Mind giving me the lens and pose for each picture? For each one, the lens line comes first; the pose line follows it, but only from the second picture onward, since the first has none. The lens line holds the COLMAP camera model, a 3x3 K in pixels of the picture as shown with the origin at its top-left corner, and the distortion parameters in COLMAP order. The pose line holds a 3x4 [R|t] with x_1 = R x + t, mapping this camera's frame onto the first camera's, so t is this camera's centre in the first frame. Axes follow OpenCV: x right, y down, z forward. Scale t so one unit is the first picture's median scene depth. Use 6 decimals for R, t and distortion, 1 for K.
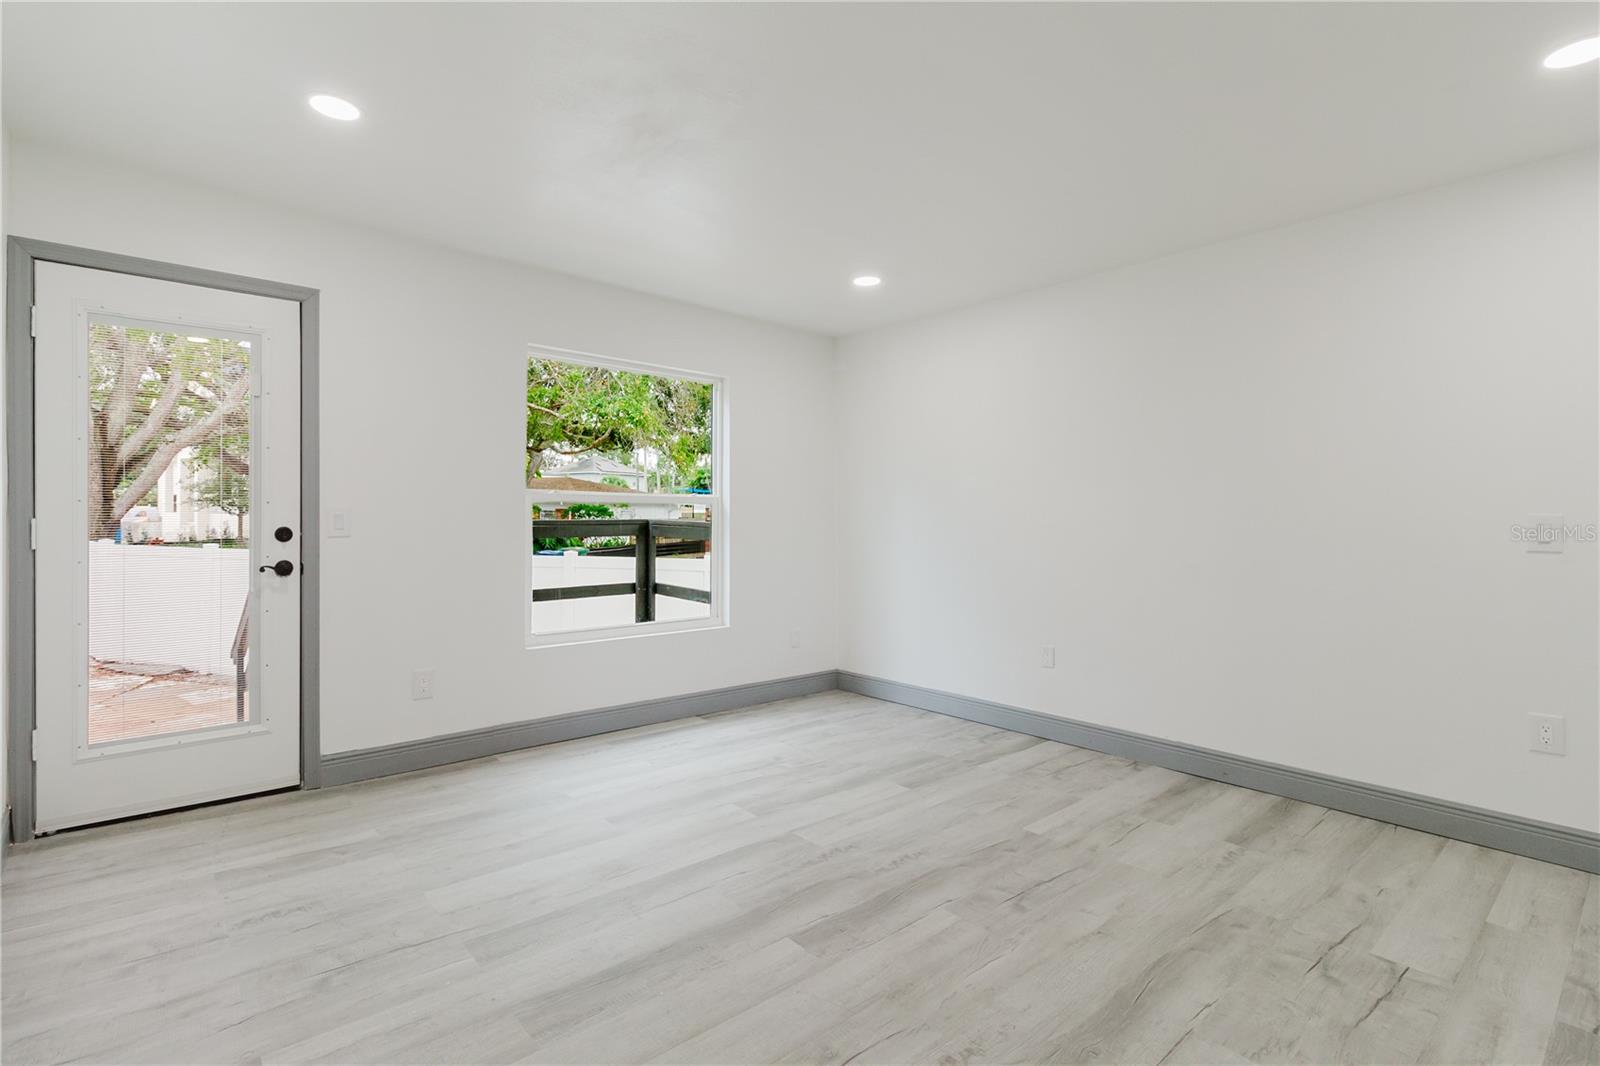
lens RADIAL K [[762.6, 0, 725.3], [0, 762.6, 520.3], [0, 0, 1]] dist [0.003152, 0.000184]
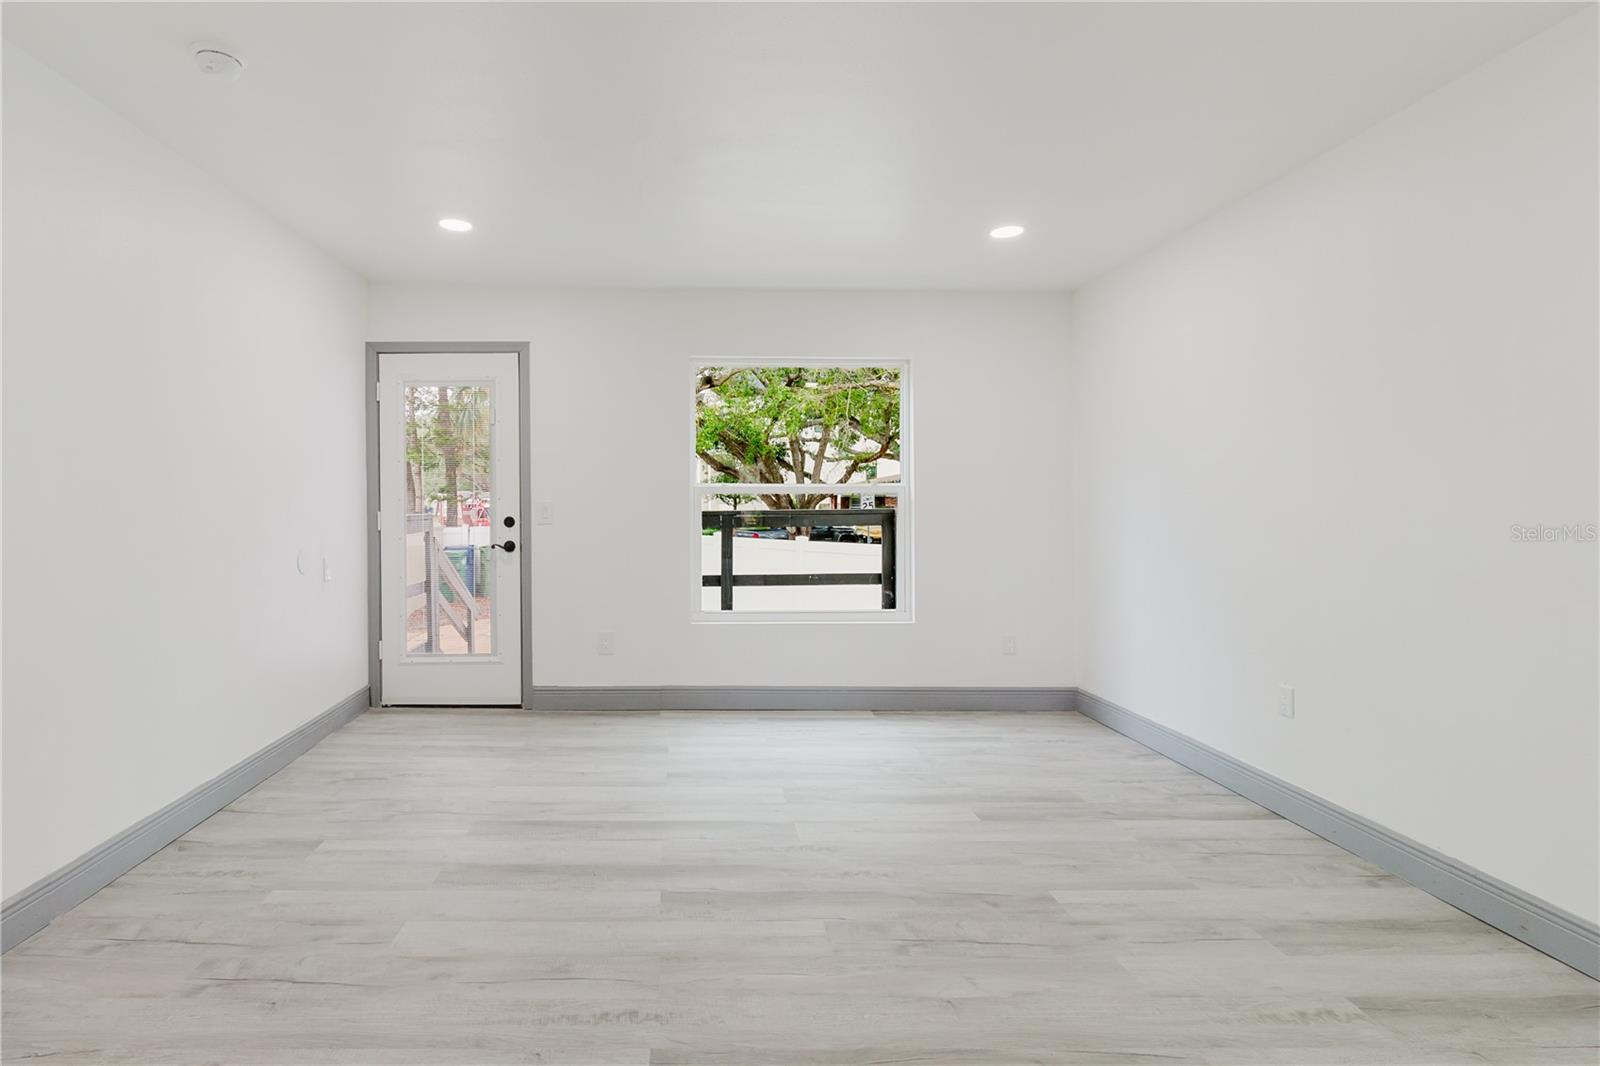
lens RADIAL K [[765.3, 0, 656.8], [0, 765.3, 507.8], [0, 0, 1]] dist [0.003163, -0.000321]
pose [[0.771448, -0.005710, -0.636266, 0.541252], [0.005105, 0.999983, -0.002783, -0.002092], [0.636272, -0.001101, 0.771464, 0.100912]]
